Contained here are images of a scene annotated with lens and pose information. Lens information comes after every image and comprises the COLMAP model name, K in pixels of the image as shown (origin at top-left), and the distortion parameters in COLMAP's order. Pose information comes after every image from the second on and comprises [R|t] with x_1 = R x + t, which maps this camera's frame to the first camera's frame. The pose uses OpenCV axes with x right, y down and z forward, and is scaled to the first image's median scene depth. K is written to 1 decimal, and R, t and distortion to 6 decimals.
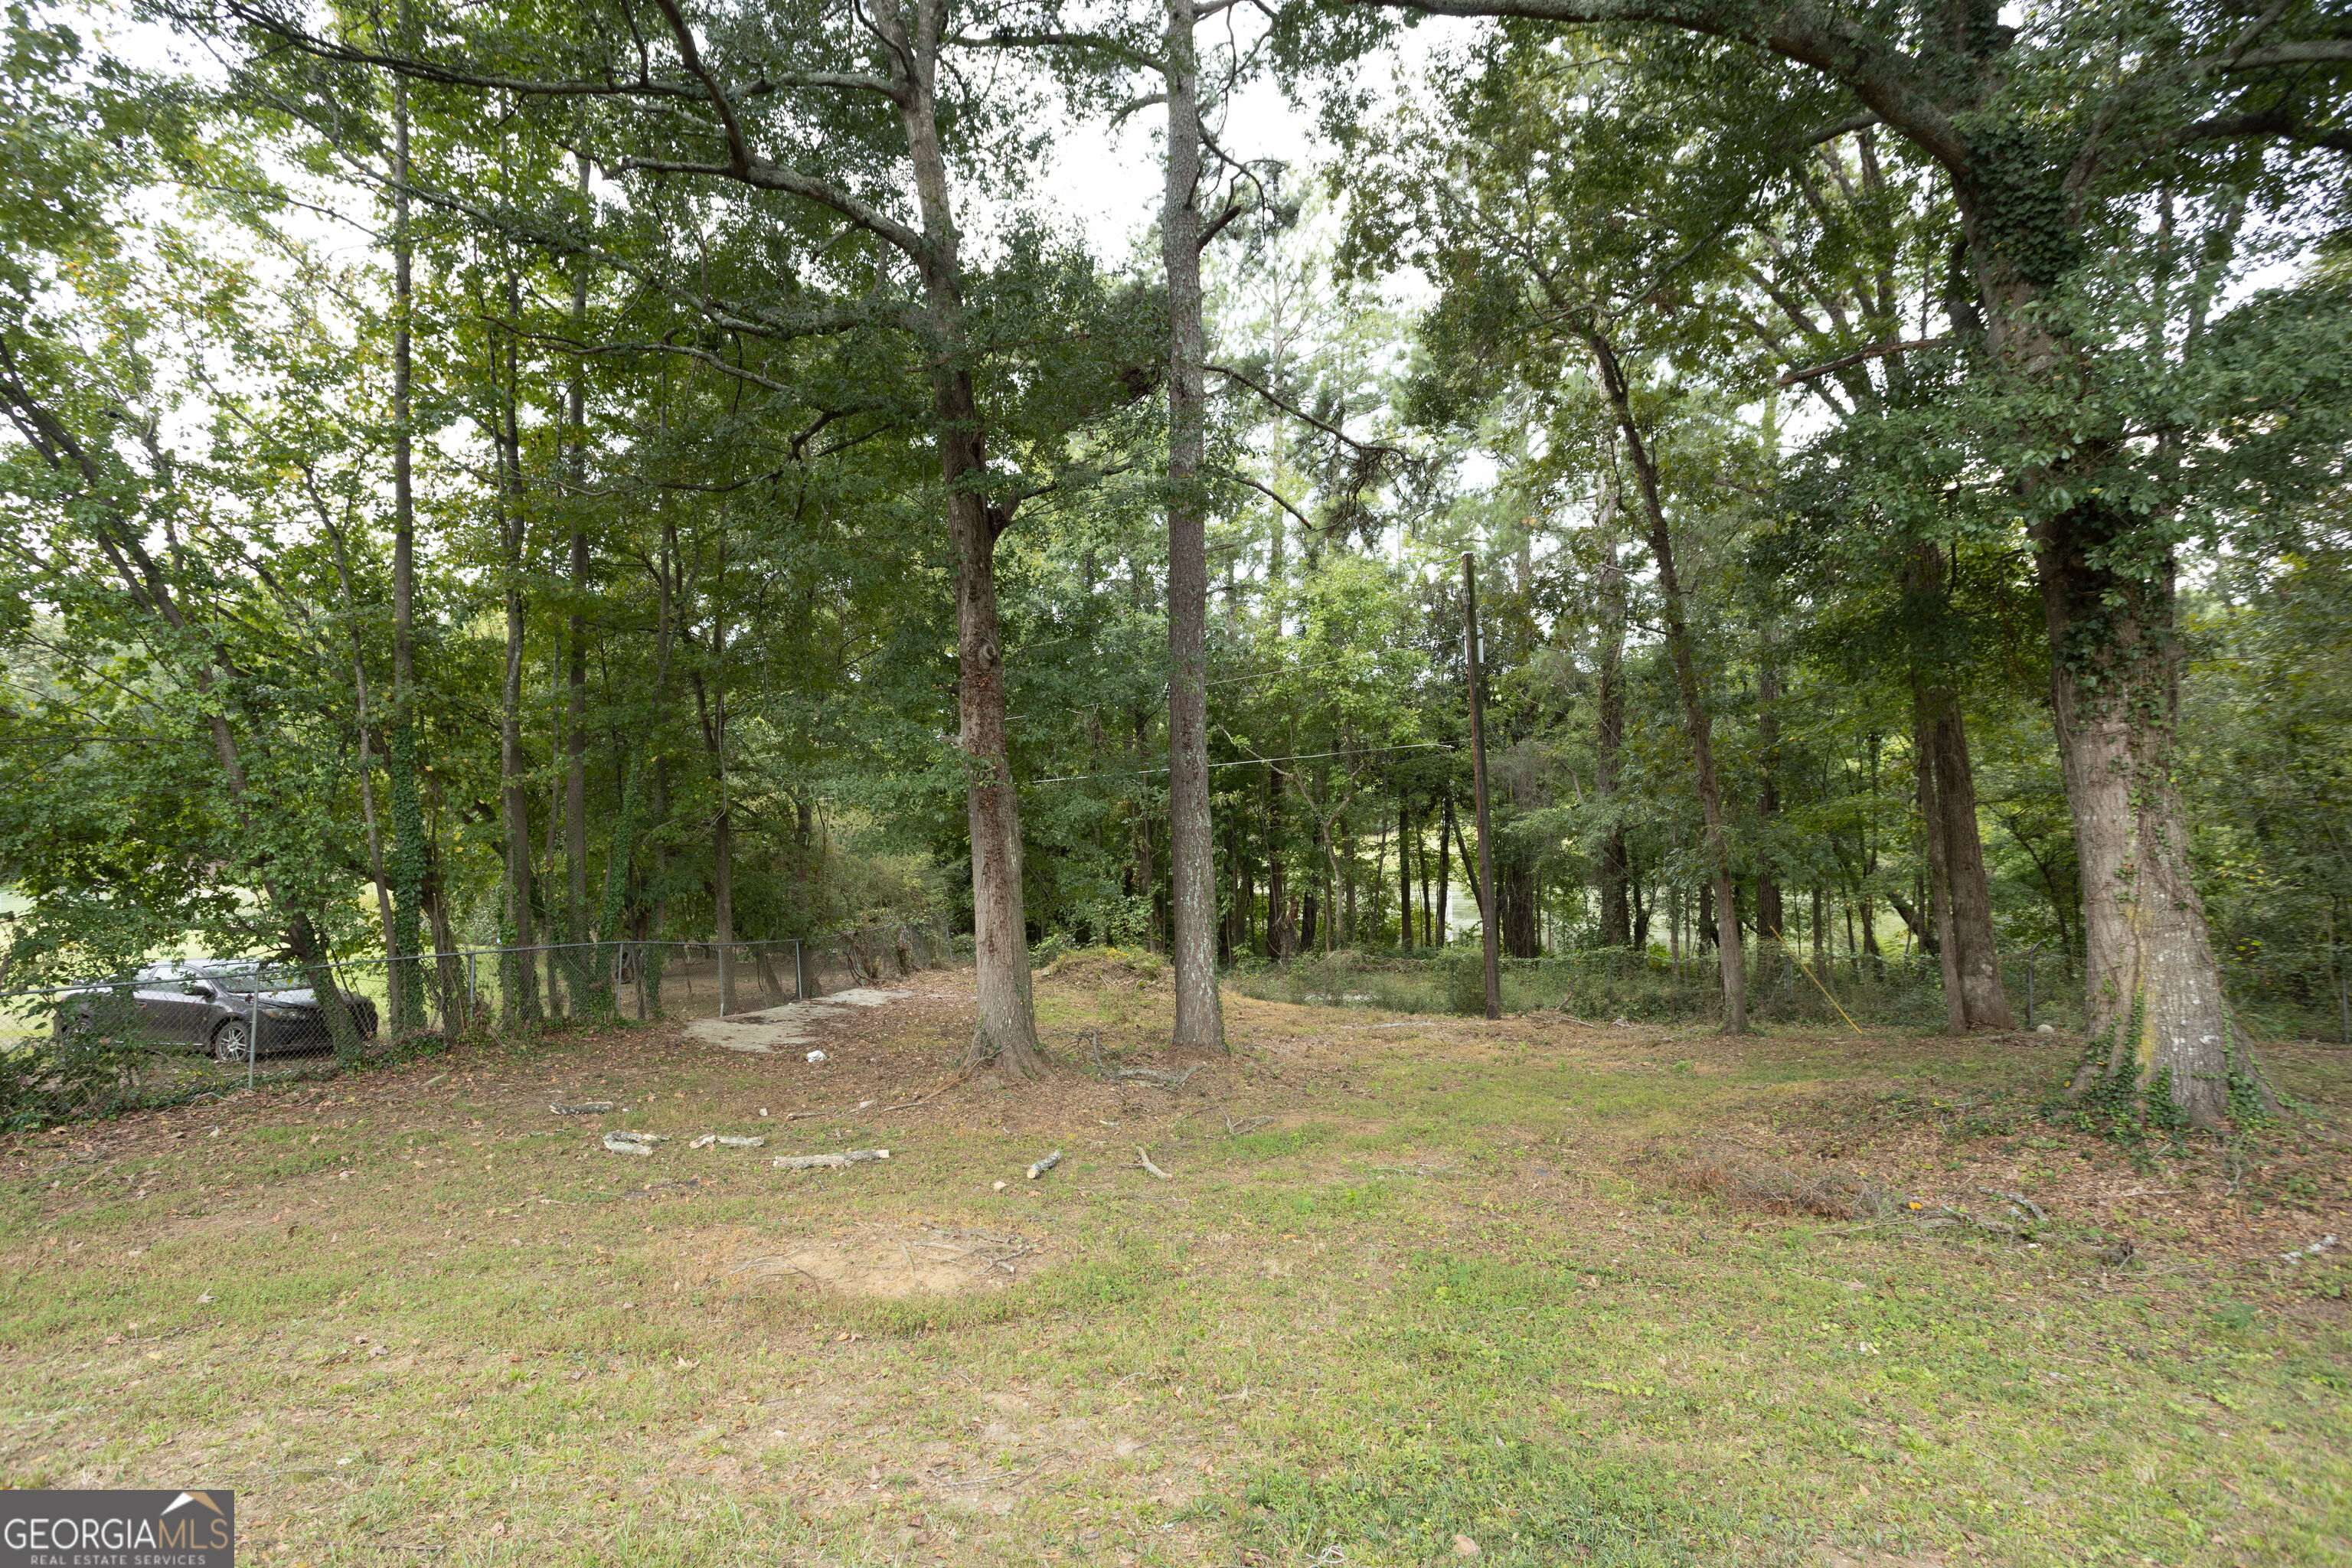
lens RADIAL K [[1146.4, 0, 1168.4], [0, 1146.4, 774.4], [0, 0, 1]] dist [-0.048739, 0.033029]
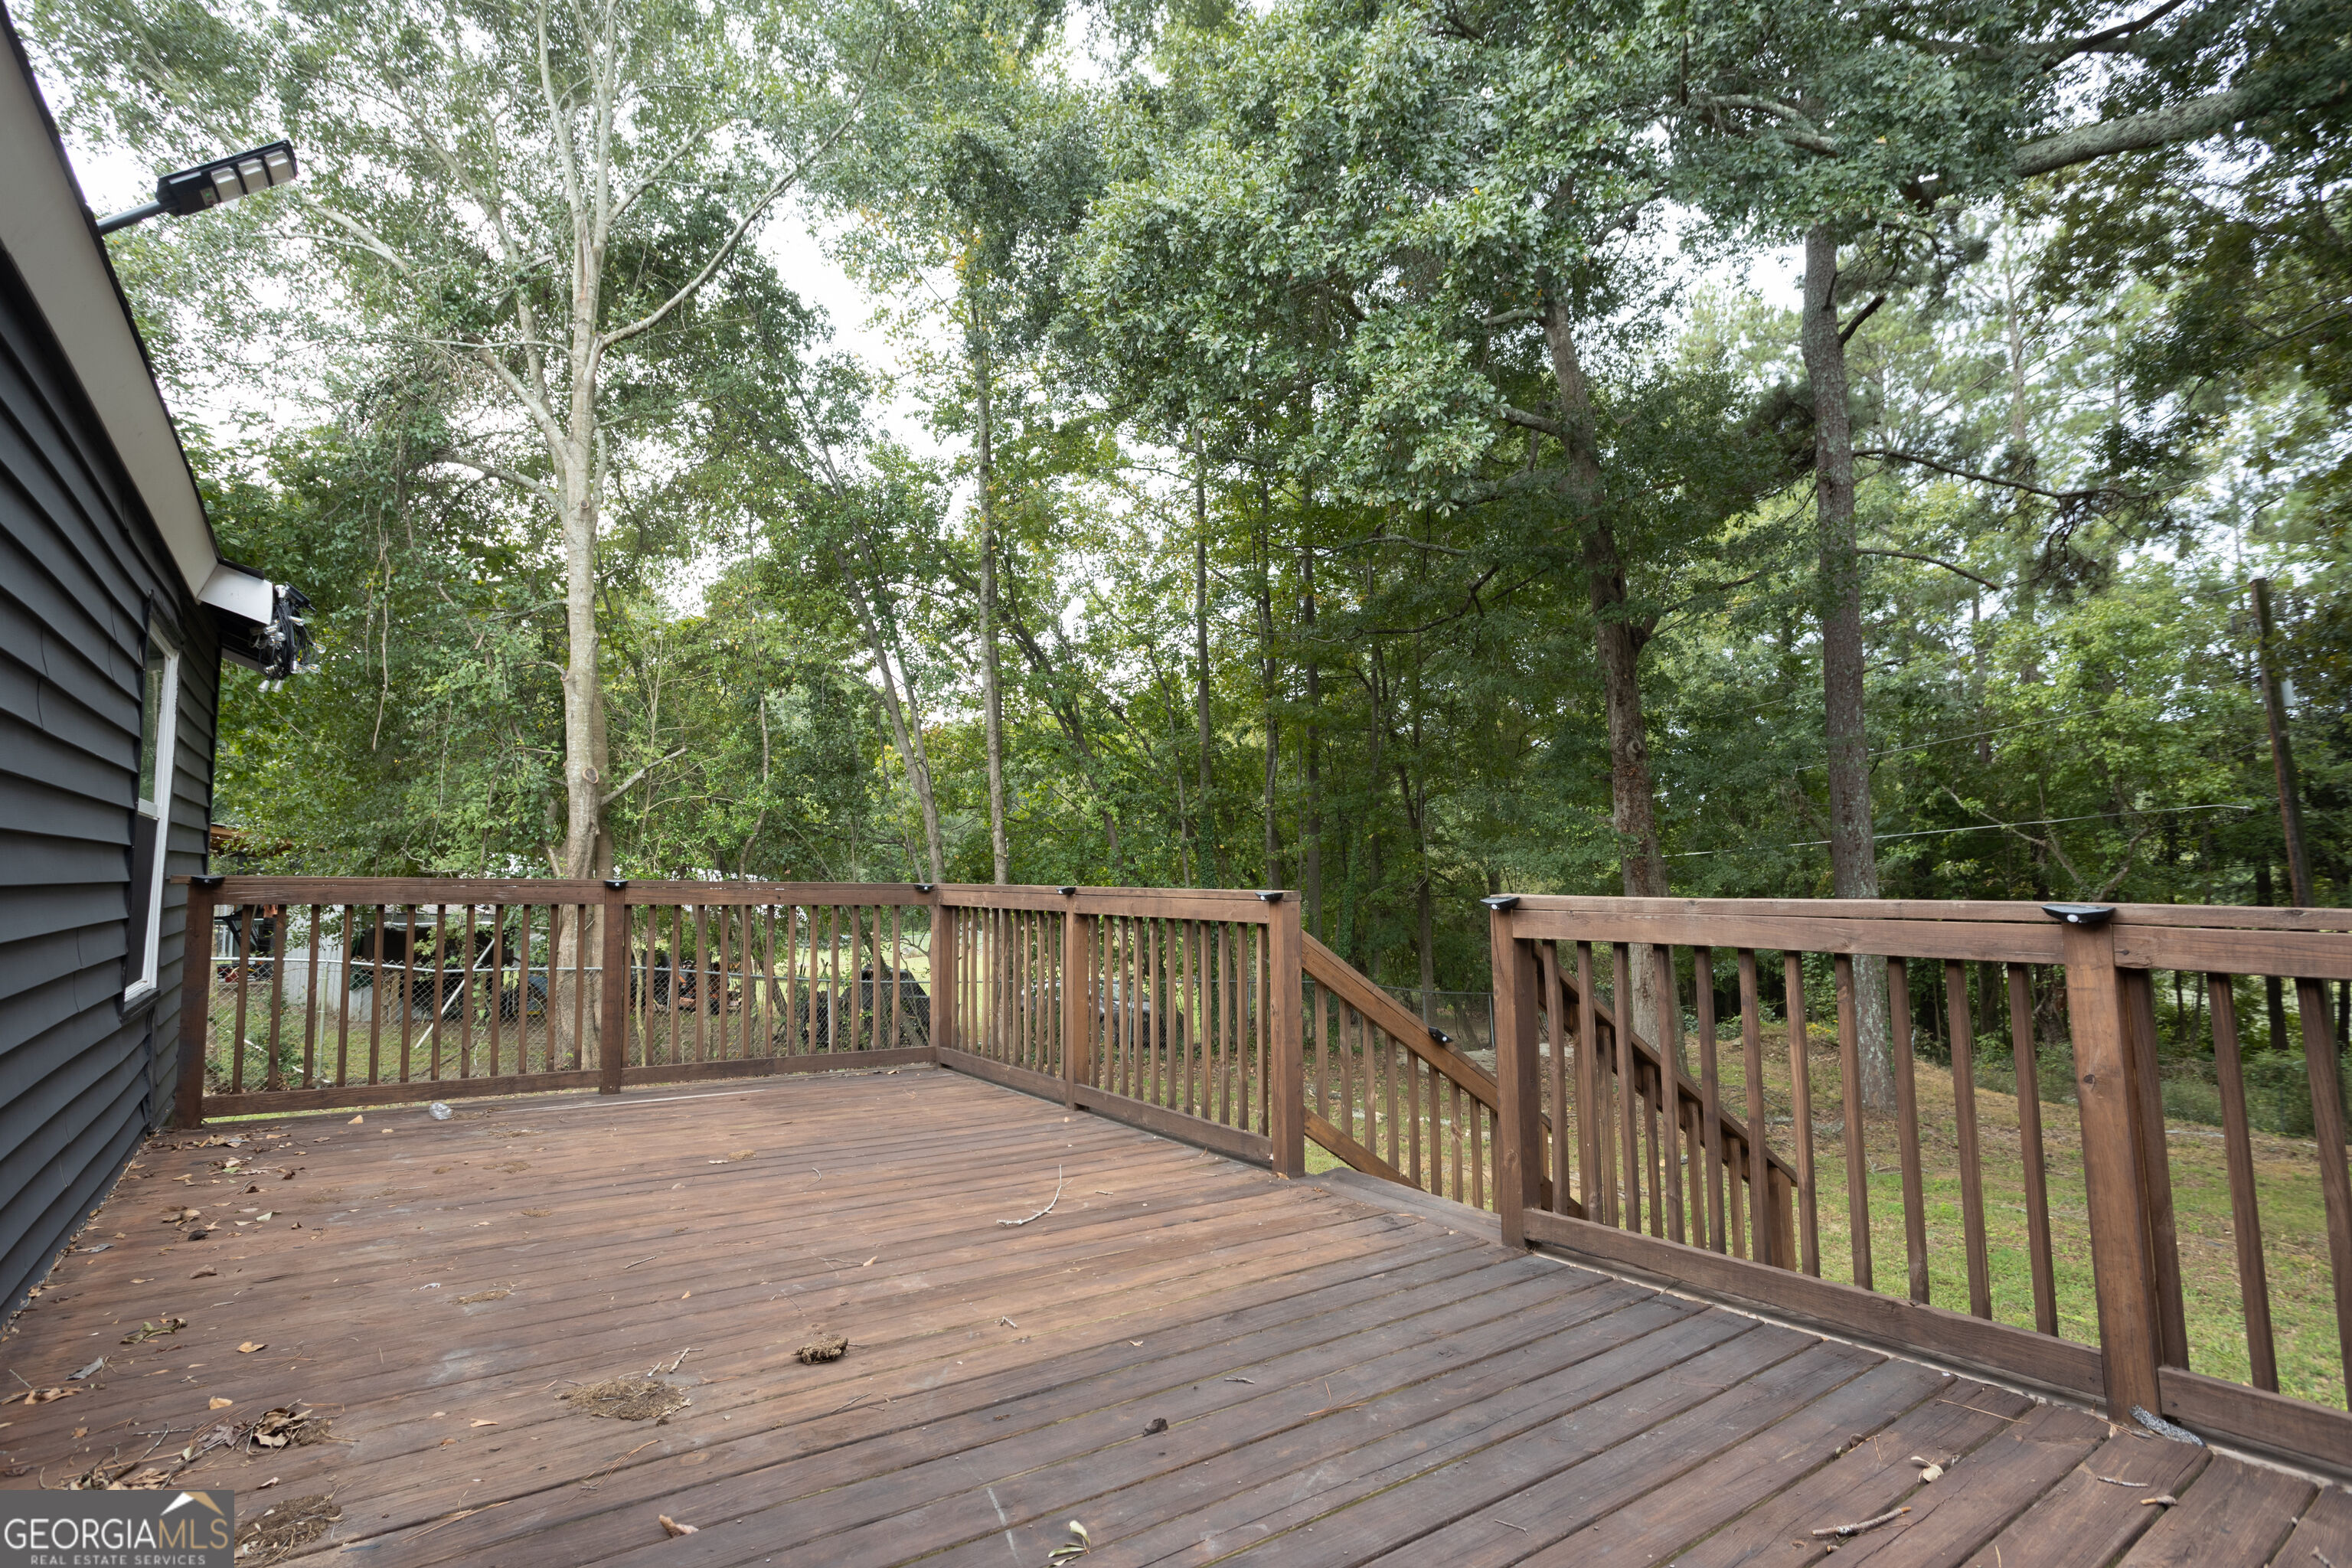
lens RADIAL K [[1154.5, 0, 1152.1], [0, 1154.5, 778.7], [0, 0, 1]] dist [-0.064982, 0.044334]
pose [[0.823456, -0.040374, -0.565942, 0.079656], [0.008580, 0.998237, -0.058730, -0.005615], [0.567315, 0.043506, 0.822351, -0.210336]]
